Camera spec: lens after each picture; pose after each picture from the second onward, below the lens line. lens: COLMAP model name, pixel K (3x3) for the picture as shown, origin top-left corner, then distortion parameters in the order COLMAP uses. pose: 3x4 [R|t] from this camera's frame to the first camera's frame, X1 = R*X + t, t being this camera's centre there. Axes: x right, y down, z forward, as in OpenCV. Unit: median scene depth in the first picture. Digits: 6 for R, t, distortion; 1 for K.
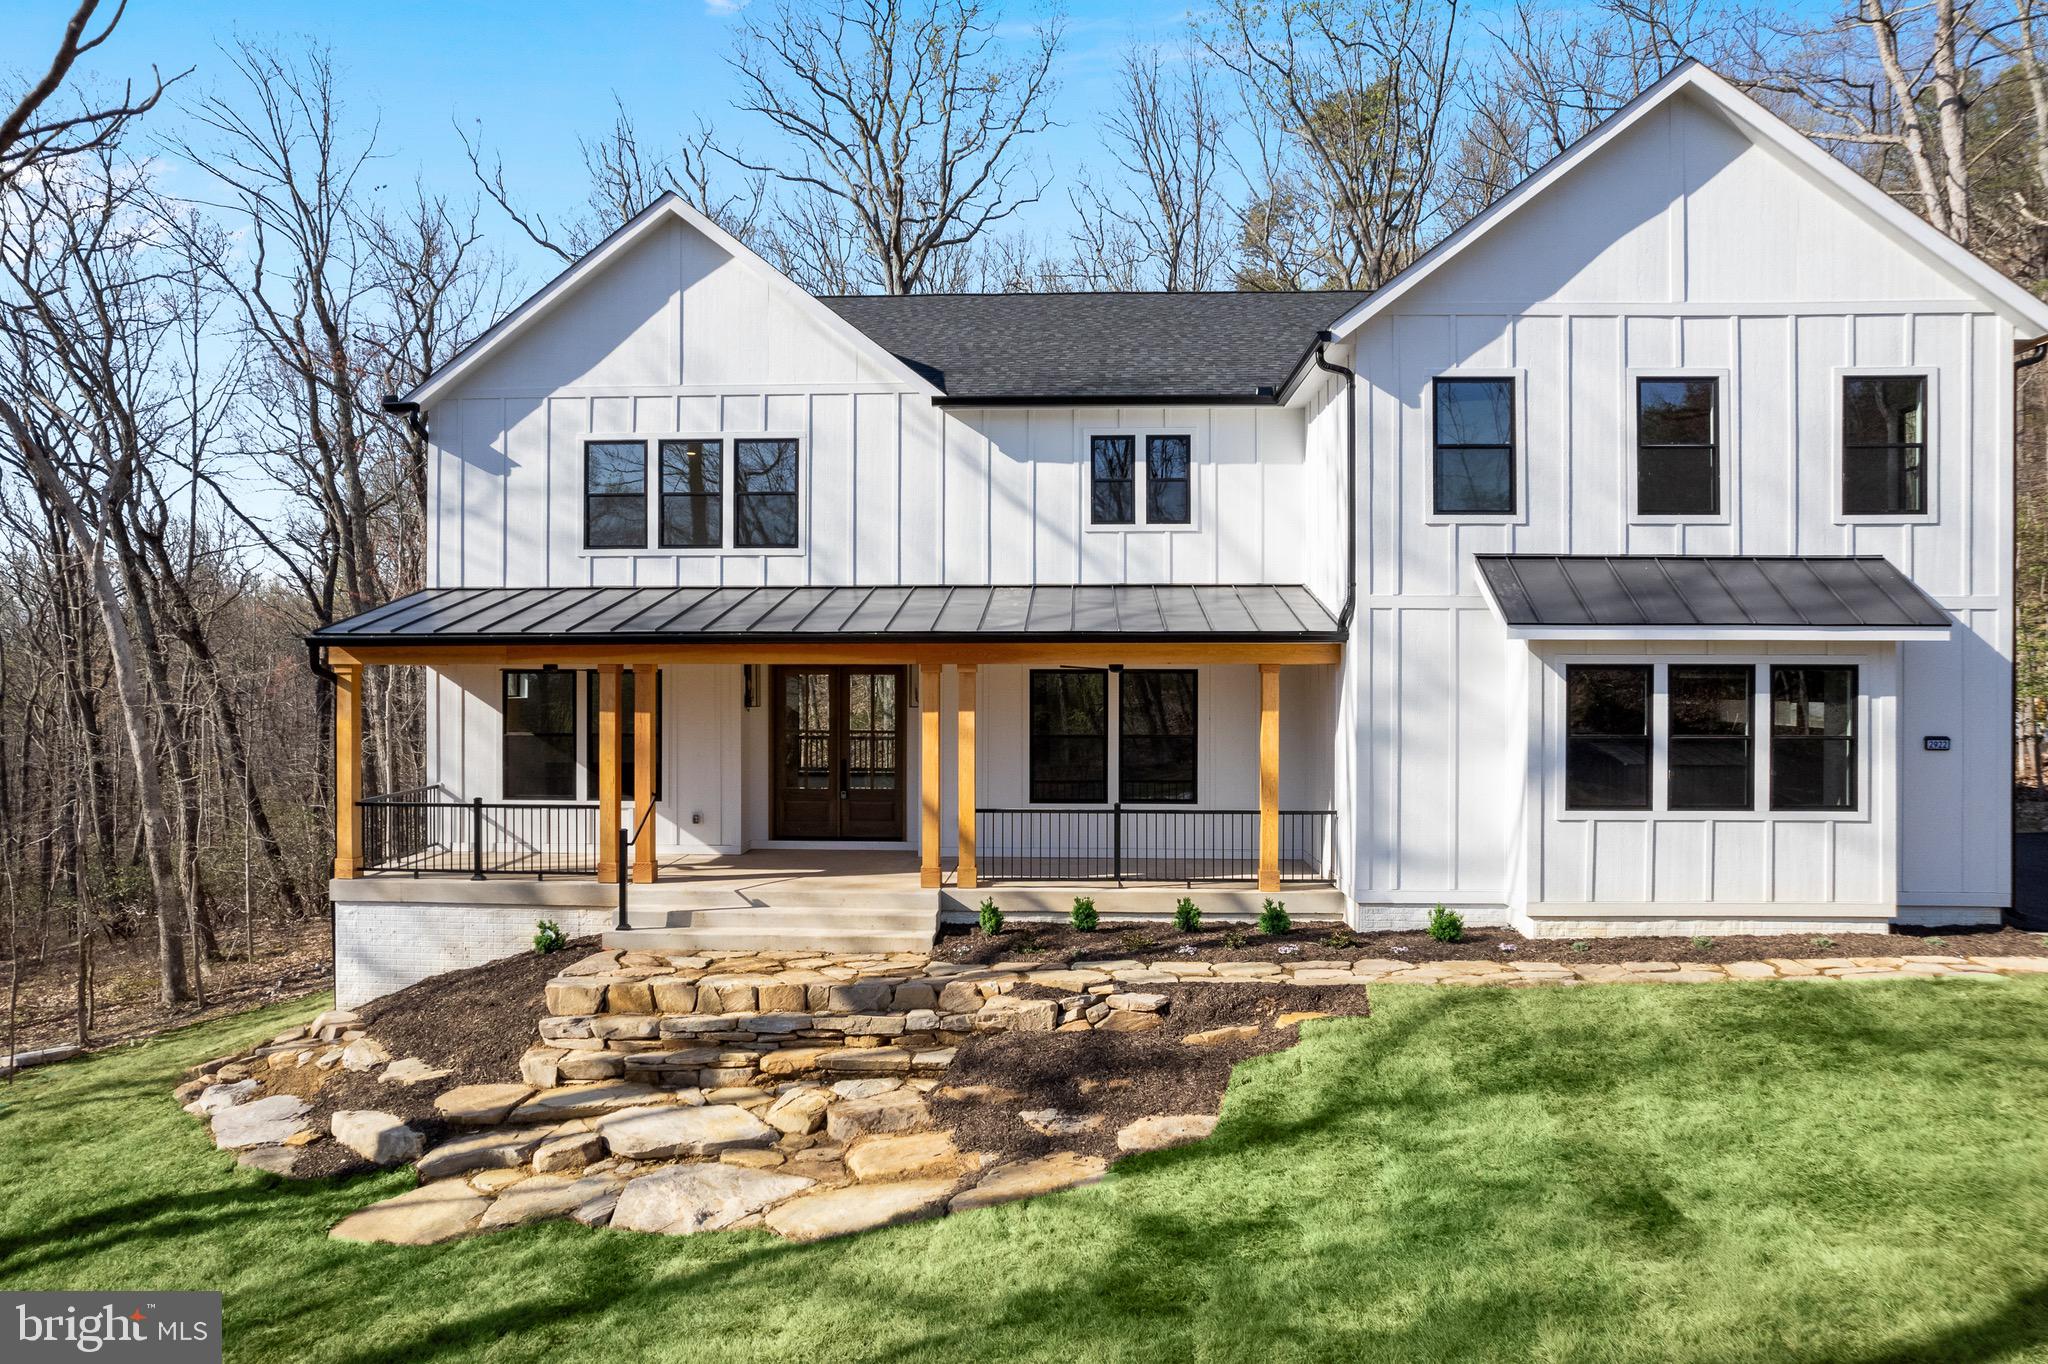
lens RADIAL K [[1322.8, 0, 1024.0], [0, 1322.8, 682.0], [0, 0, 1]] dist [-0.044638, 0.003409]
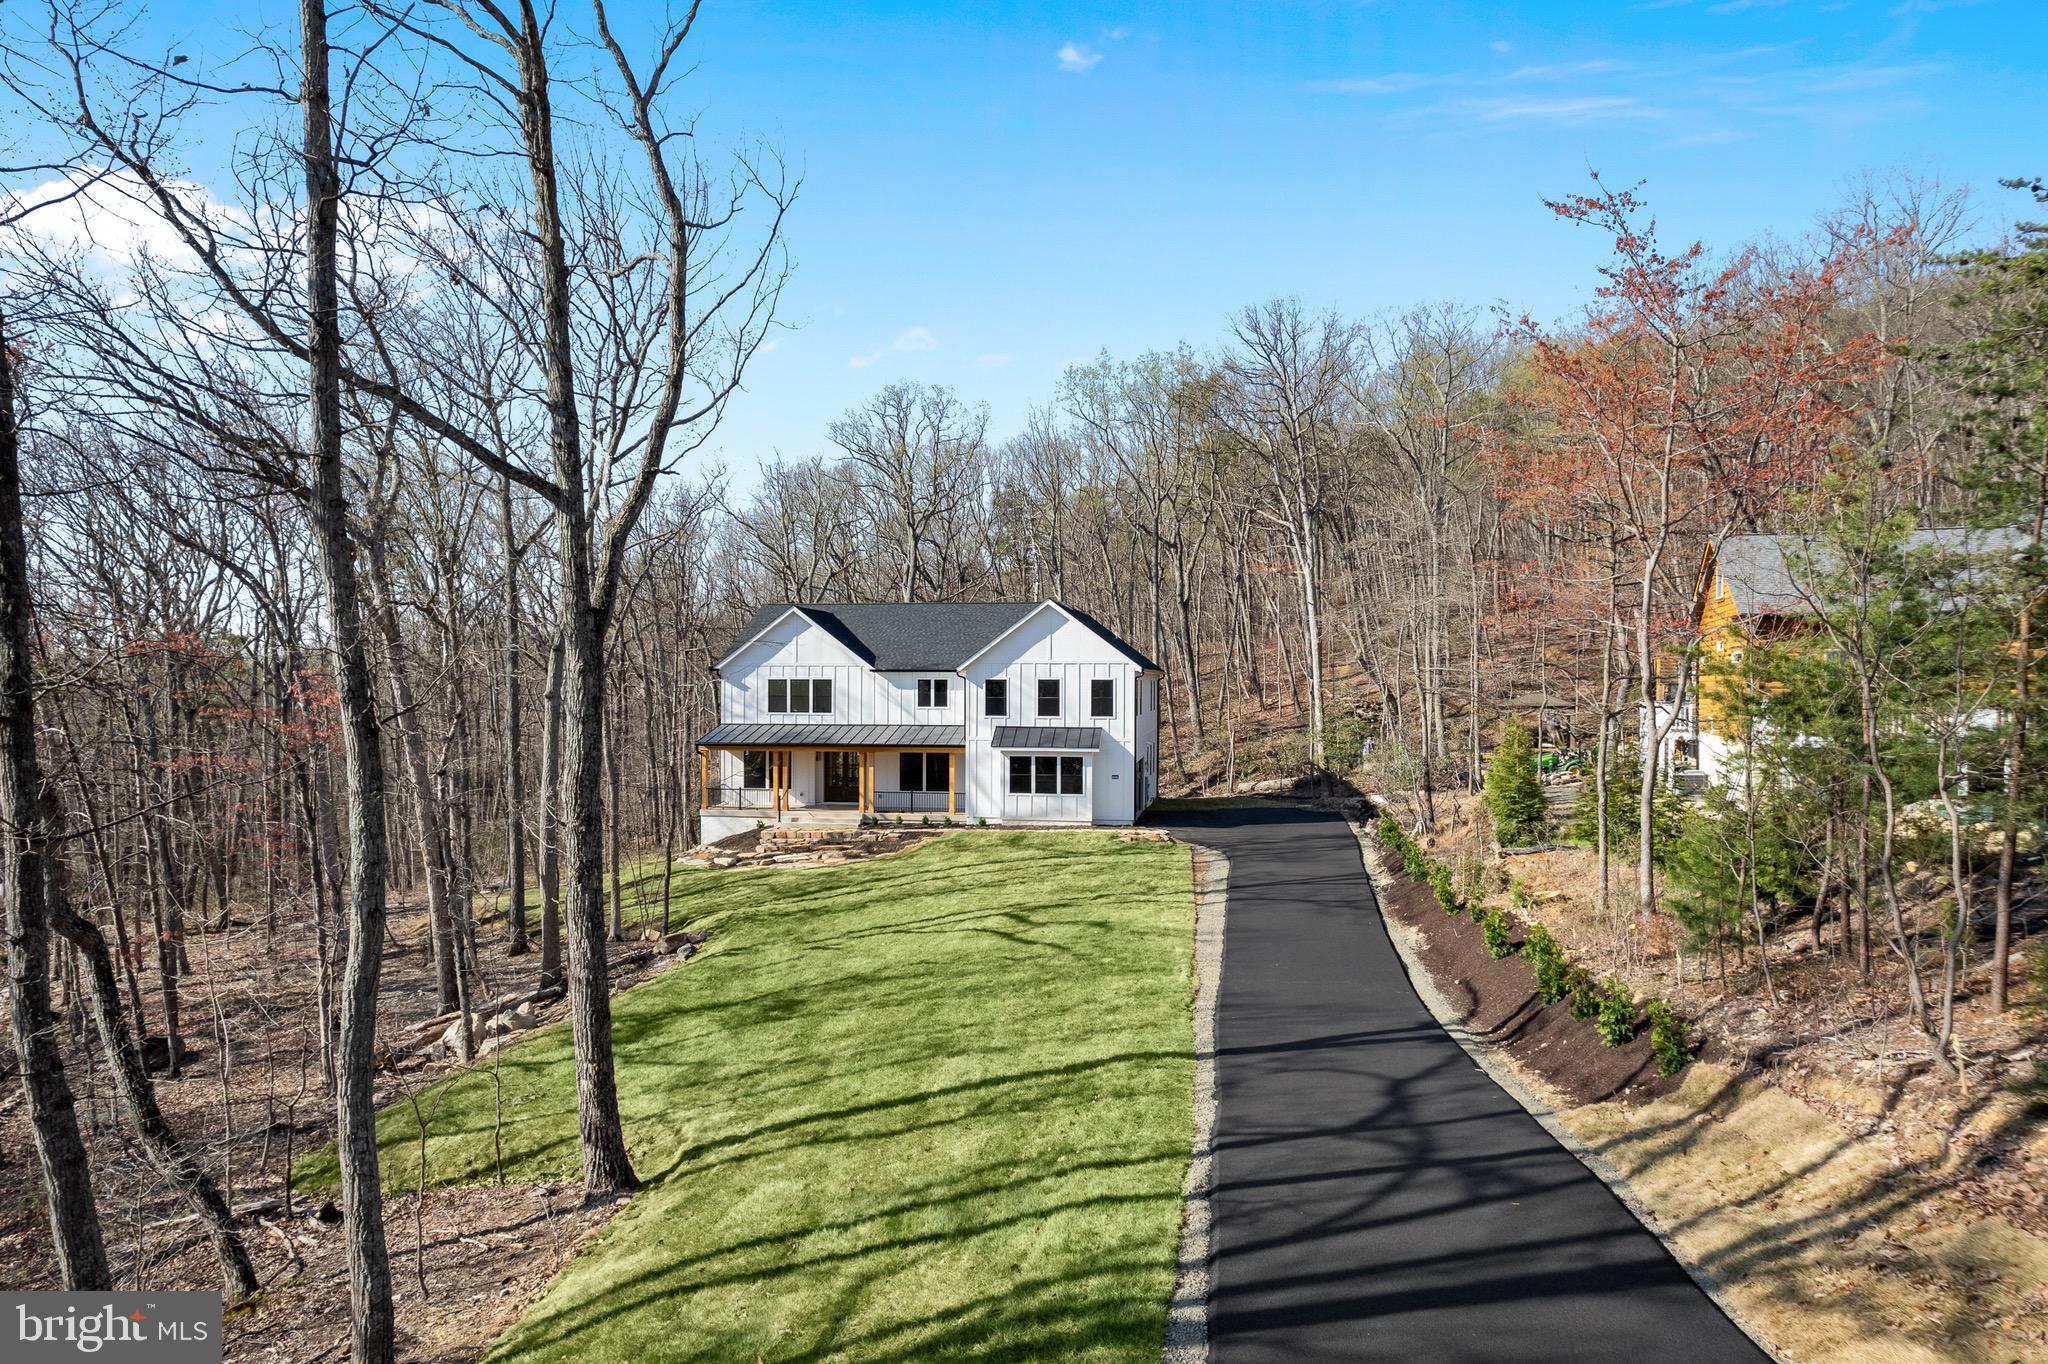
lens RADIAL K [[1322.8, 0, 1024.0], [0, 1322.8, 682.0], [0, 0, 1]] dist [-0.044638, 0.003409]
pose [[0.993431, 0.000998, -0.114426, 0.777418], [-0.001584, 0.999986, -0.005024, -0.184997], [0.114420, 0.005172, 0.993419, -2.527709]]
